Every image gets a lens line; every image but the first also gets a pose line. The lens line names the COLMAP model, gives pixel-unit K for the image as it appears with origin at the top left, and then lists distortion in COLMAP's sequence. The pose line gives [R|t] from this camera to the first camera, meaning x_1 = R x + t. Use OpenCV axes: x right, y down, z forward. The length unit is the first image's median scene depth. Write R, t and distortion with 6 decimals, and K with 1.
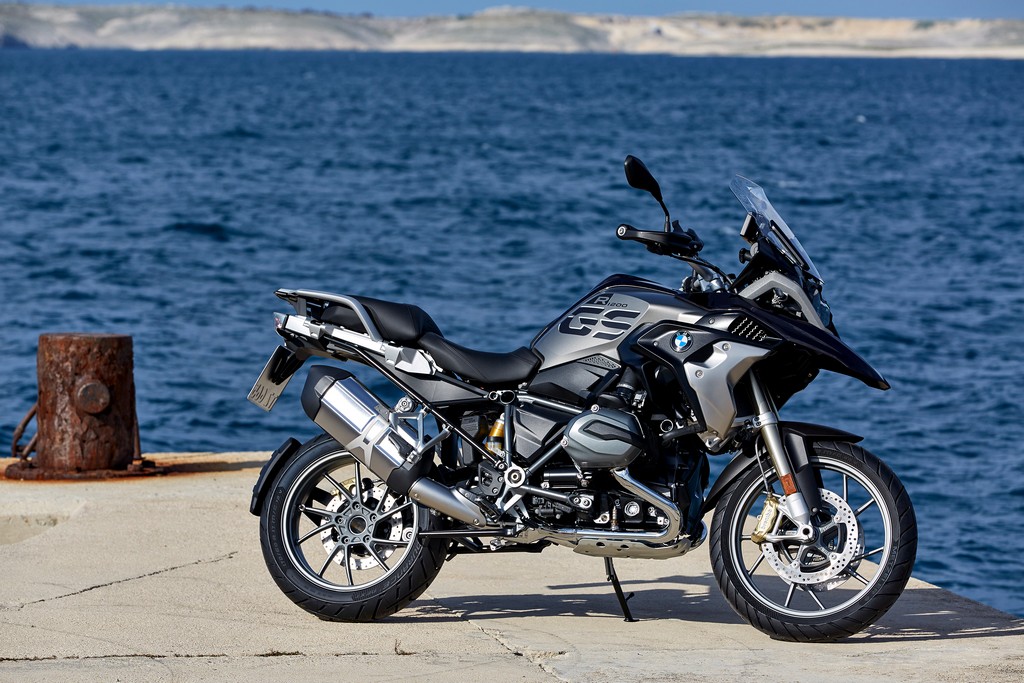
lens RADIAL K [[5480.0, 0, 512.0], [0, 5480.0, 341.5], [0, 0, 1]] dist [-0.323121, -5.202144]
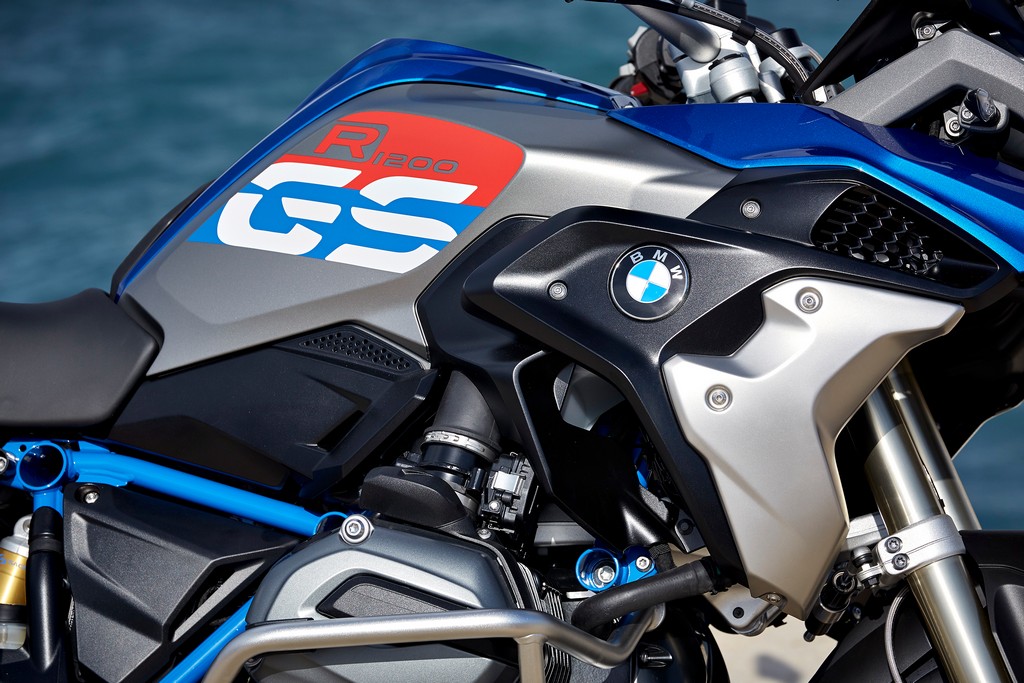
lens RADIAL K [[6787.6, 0, 512.0], [0, 6787.6, 341.5], [0, 0, 1]] dist [-0.381838, -3.957577]
pose [[0.996352, -0.027334, 0.080838, -0.005032], [0.022123, 0.997661, 0.064672, -0.020050], [-0.082417, -0.062647, 0.994627, 0.646801]]
